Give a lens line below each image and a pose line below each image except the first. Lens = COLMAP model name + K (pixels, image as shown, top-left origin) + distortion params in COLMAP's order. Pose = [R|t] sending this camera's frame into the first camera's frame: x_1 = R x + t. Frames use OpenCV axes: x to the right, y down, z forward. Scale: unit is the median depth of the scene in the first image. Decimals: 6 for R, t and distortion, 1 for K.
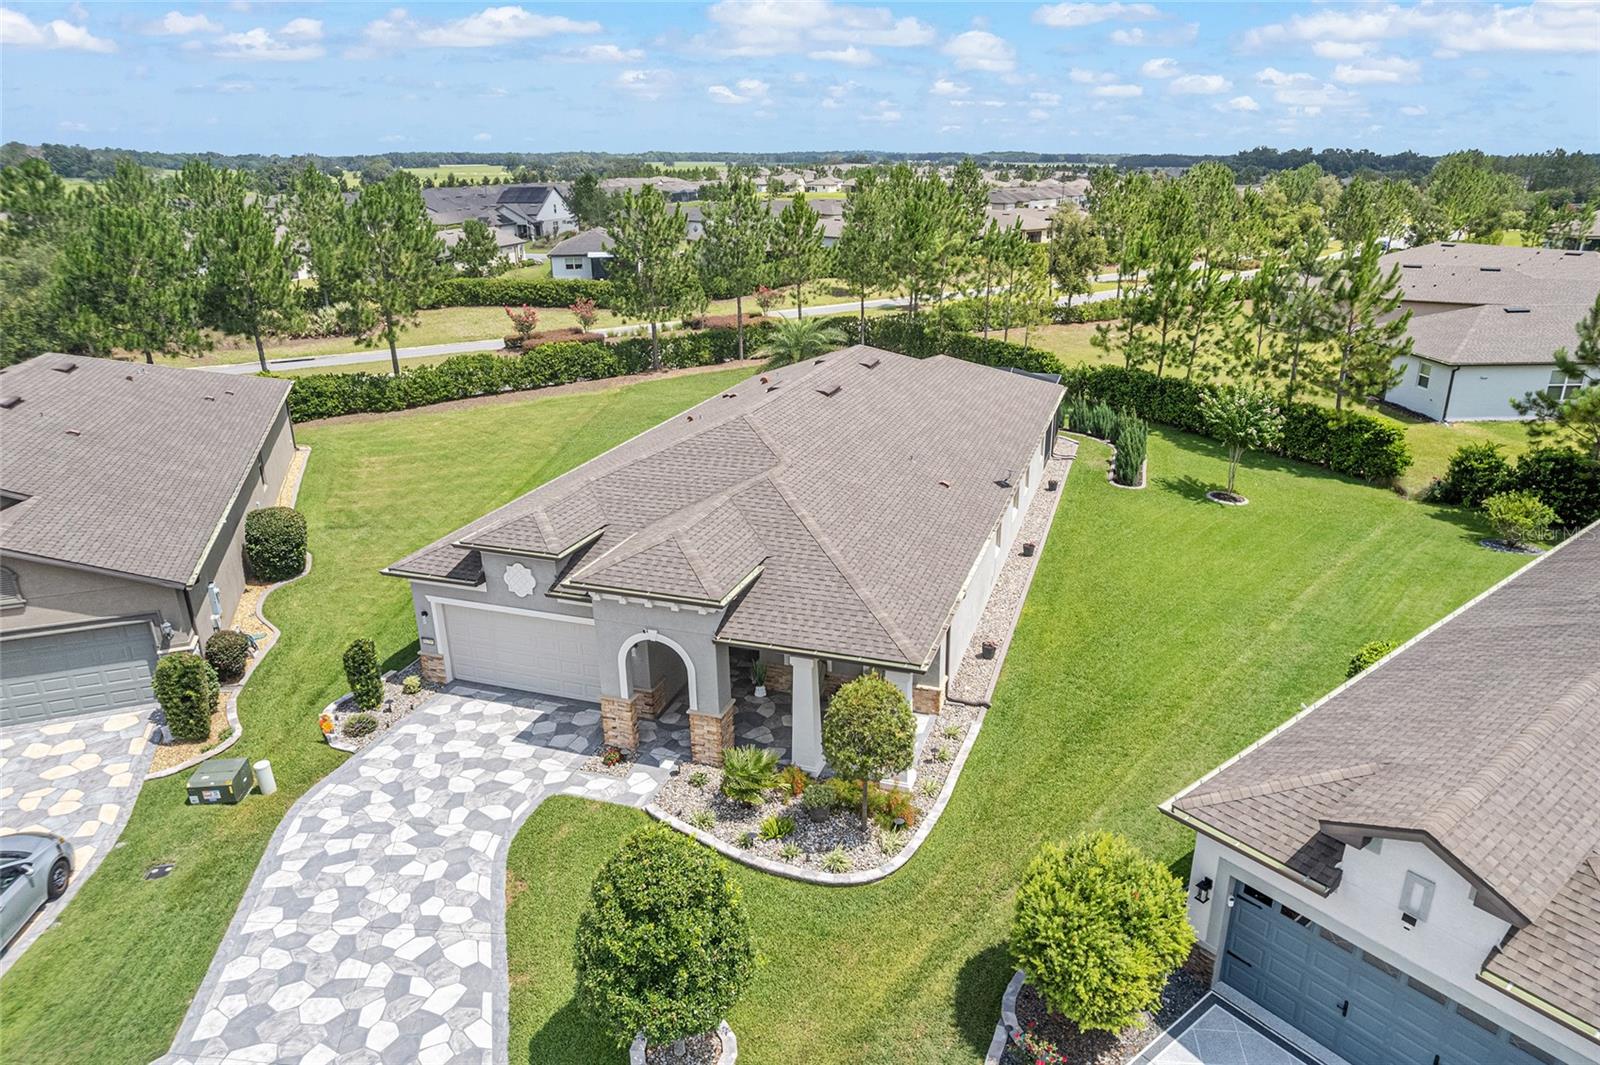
lens RADIAL K [[1047.0, 0, 834.4], [0, 1047.0, 528.9], [0, 0, 1]] dist [-0.088086, 0.074849]
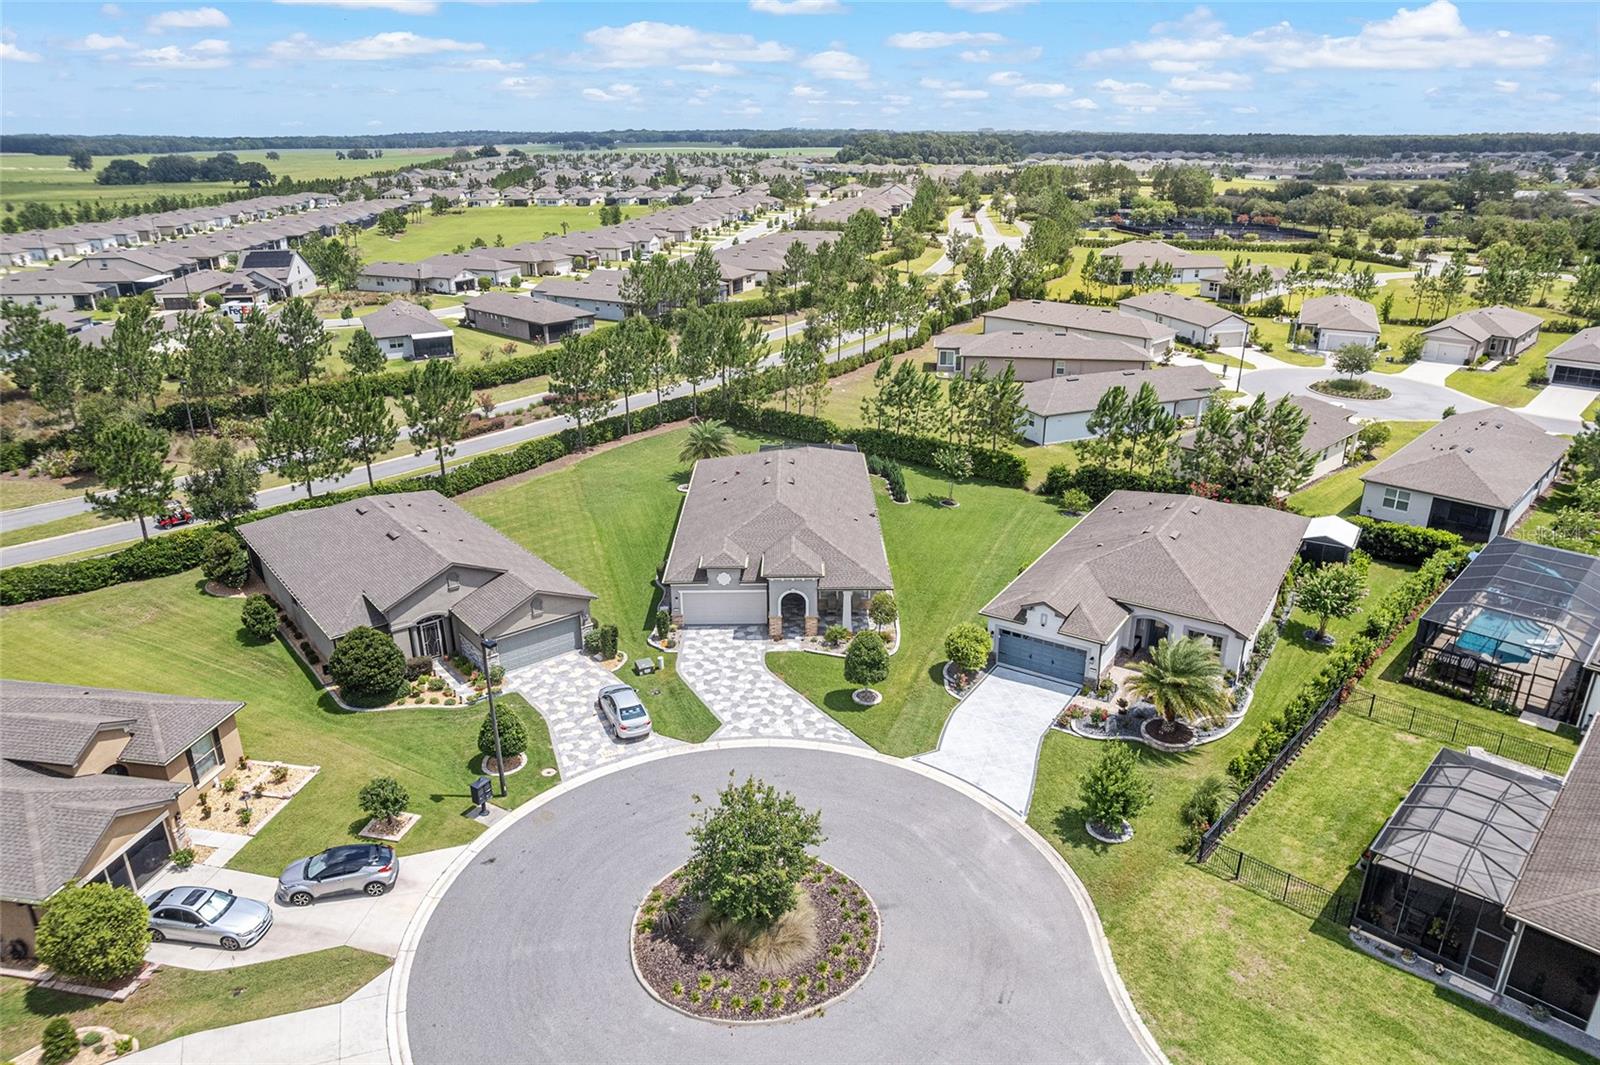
lens RADIAL K [[1058.7, 0, 800.0], [0, 1058.7, 532.5], [0, 0, 1]] dist [-0.083326, 0.079580]
pose [[0.951619, -0.114146, 0.285294, -0.540161], [0.108003, 0.993453, 0.037229, -0.088668], [-0.287675, -0.004615, 0.957717, -0.978201]]
